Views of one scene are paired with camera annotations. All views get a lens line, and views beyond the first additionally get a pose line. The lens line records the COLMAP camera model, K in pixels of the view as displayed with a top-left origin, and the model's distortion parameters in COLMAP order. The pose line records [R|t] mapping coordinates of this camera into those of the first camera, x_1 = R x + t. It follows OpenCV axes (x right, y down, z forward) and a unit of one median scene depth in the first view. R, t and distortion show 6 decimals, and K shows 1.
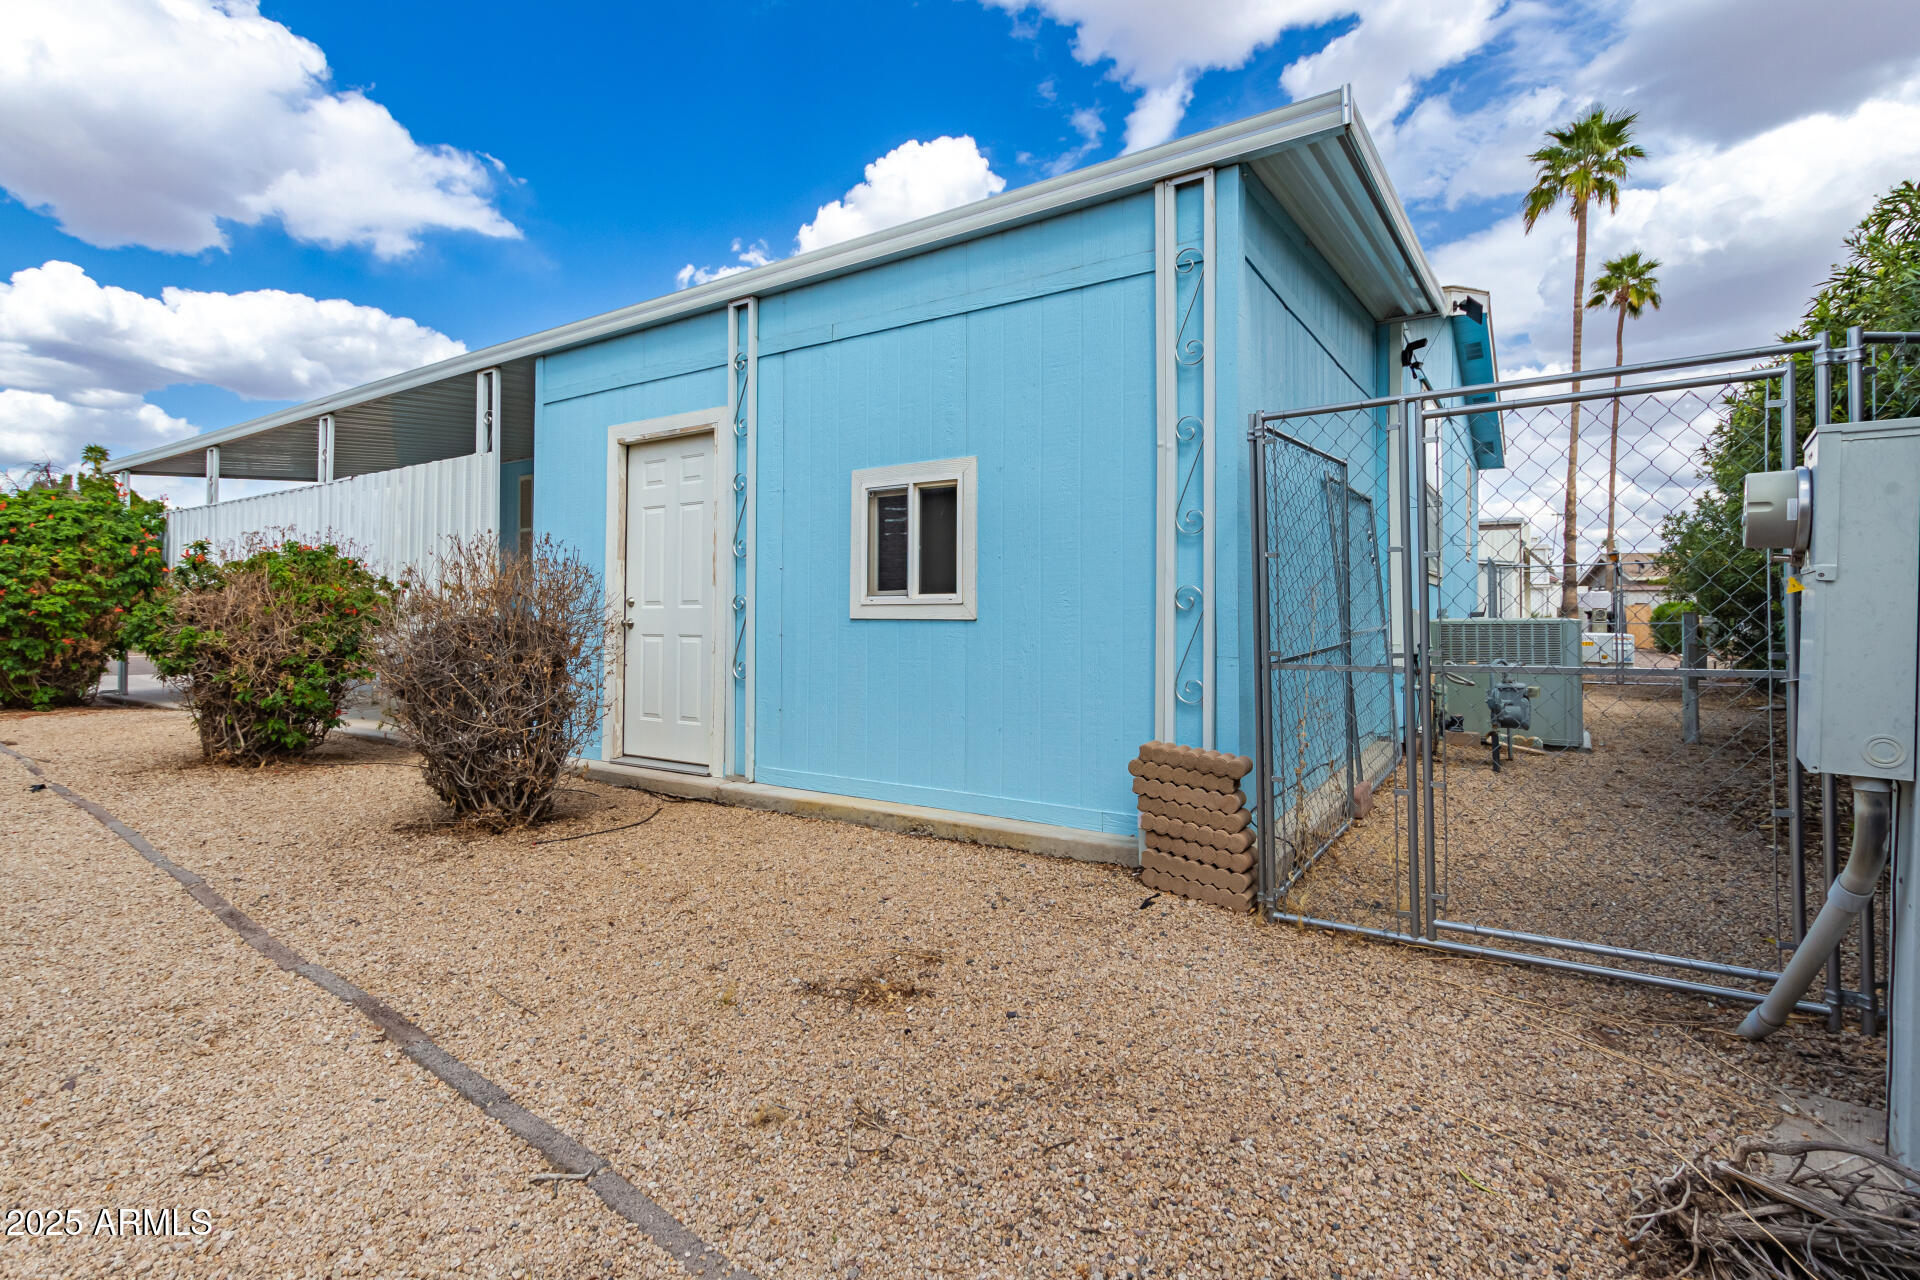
lens RADIAL K [[900.9, 0, 966.2], [0, 900.9, 623.4], [0, 0, 1]] dist [0.009995, -0.005209]
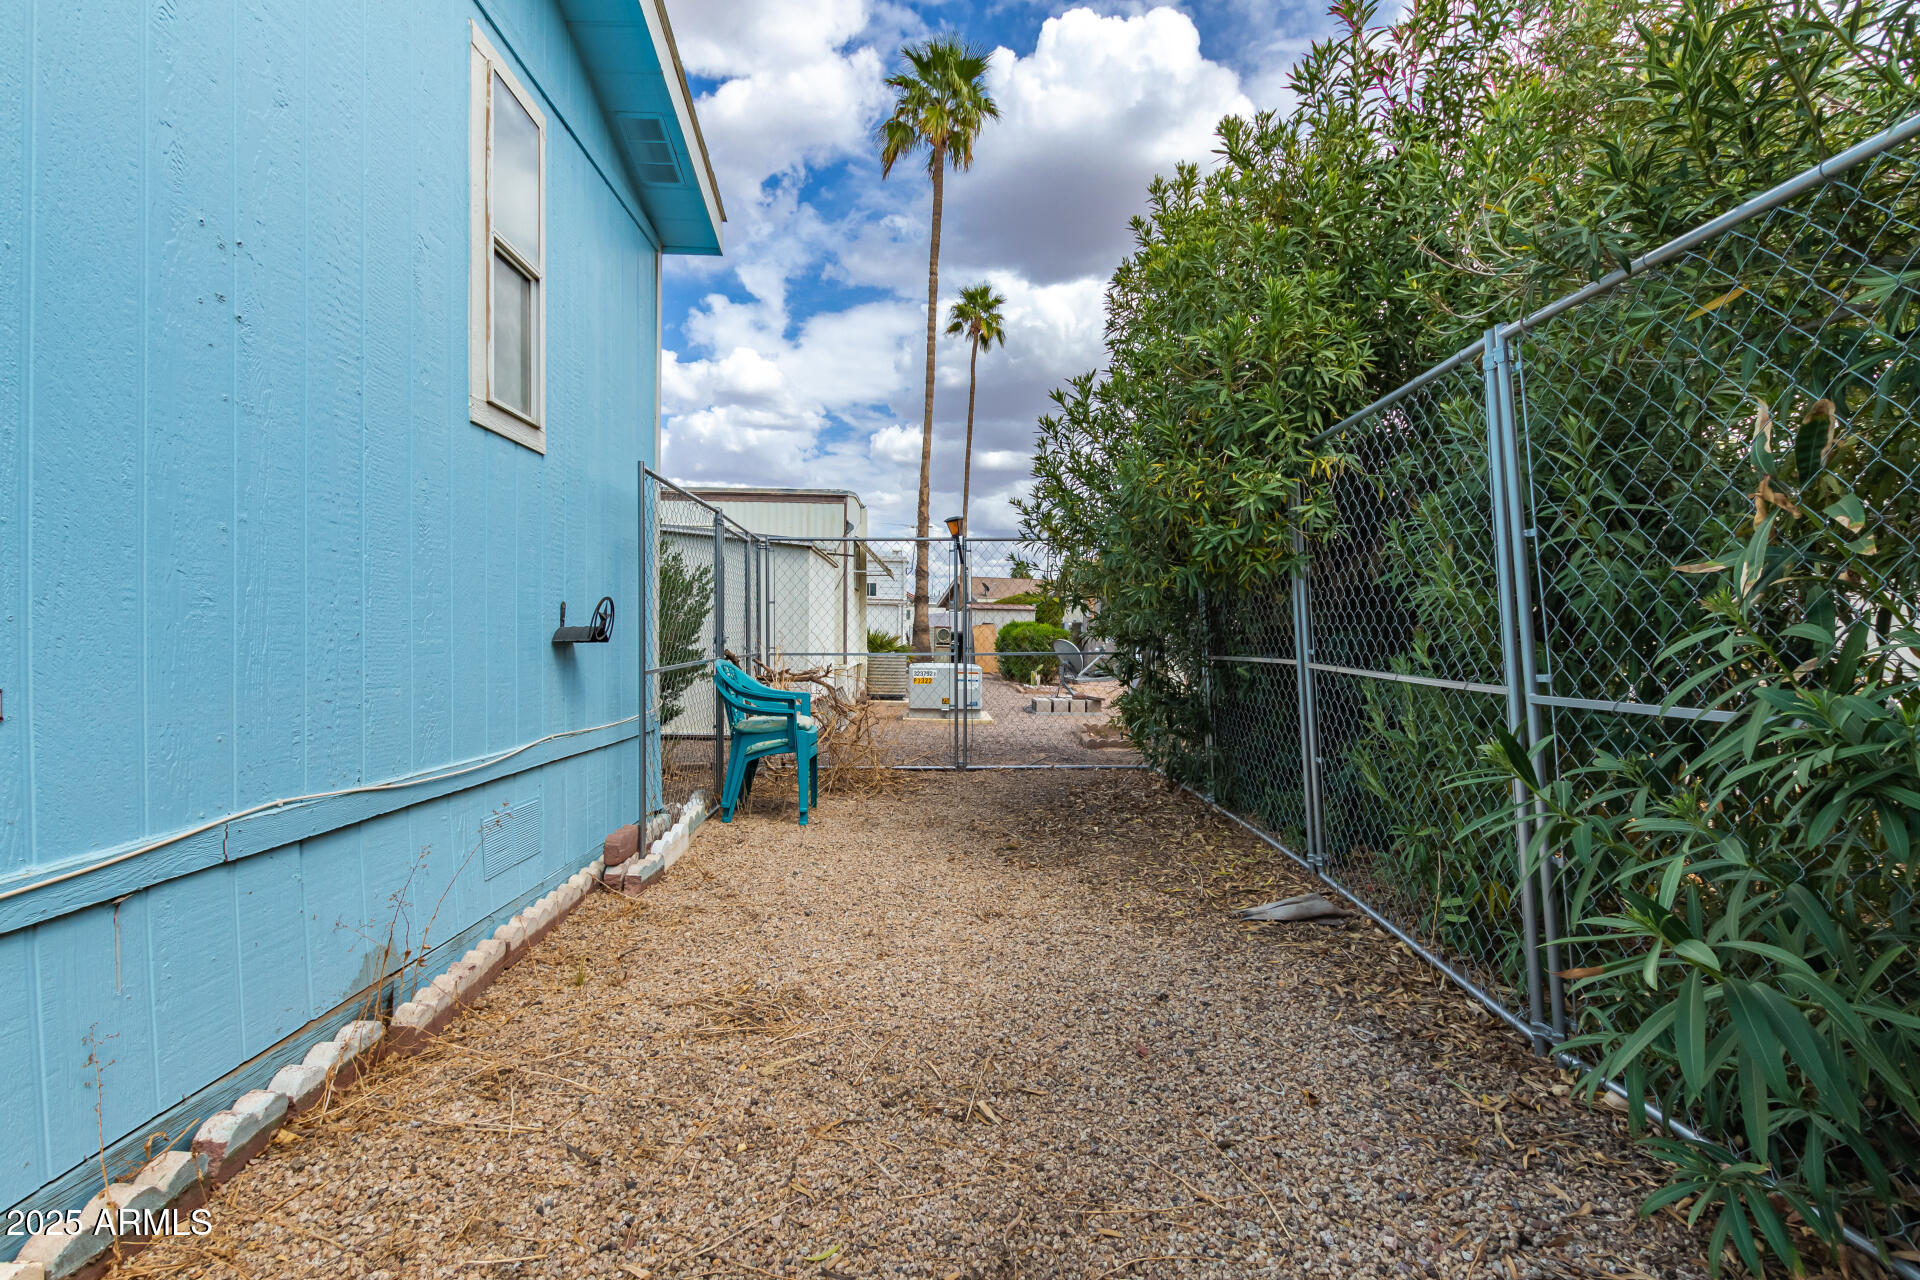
lens RADIAL K [[900.9, 0, 959.8], [0, 900.9, 642.0], [0, 0, 1]] dist [0.009995, -0.005209]
pose [[0.817727, 0.012267, 0.575476, 0.128870], [-0.013606, 0.999905, -0.001981, -0.001381], [-0.575445, -0.006210, 0.817817, 0.174884]]
